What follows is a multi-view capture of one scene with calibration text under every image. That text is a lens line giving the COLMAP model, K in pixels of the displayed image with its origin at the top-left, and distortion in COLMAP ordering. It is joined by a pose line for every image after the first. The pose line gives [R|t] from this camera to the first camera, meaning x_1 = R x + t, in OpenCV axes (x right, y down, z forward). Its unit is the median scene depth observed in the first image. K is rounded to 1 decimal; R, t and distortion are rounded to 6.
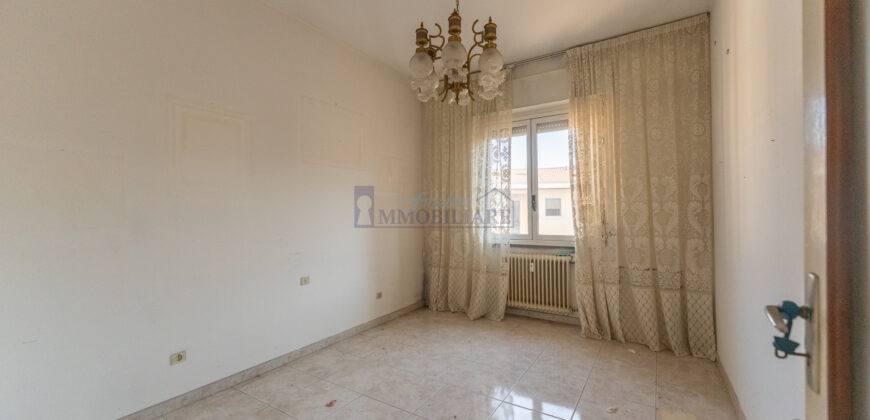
lens RADIAL K [[344.7, 0, 434.0], [0, 344.7, 209.6], [0, 0, 1]] dist [-0.000602, -0.000373]
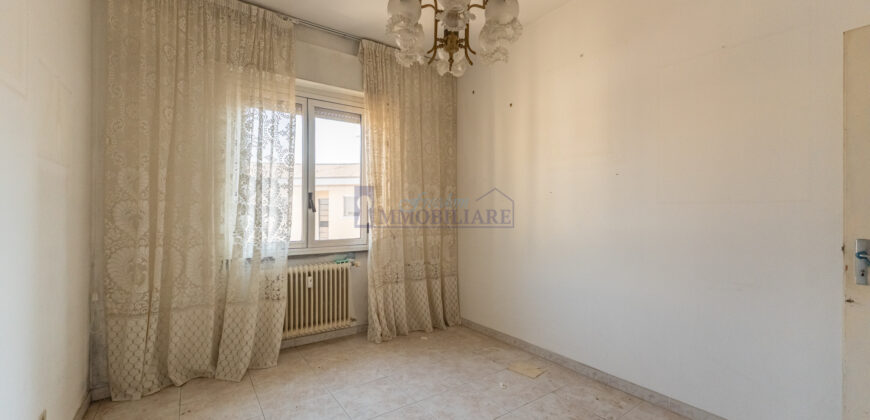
lens RADIAL K [[344.7, 0, 434.0], [0, 344.7, 209.6], [0, 0, 1]] dist [-0.000602, -0.000373]
pose [[0.376728, 0.017796, 0.926153, -0.402808], [-0.012859, 0.999820, -0.013981, 0.006548], [-0.926235, -0.006642, 0.376889, 0.483720]]
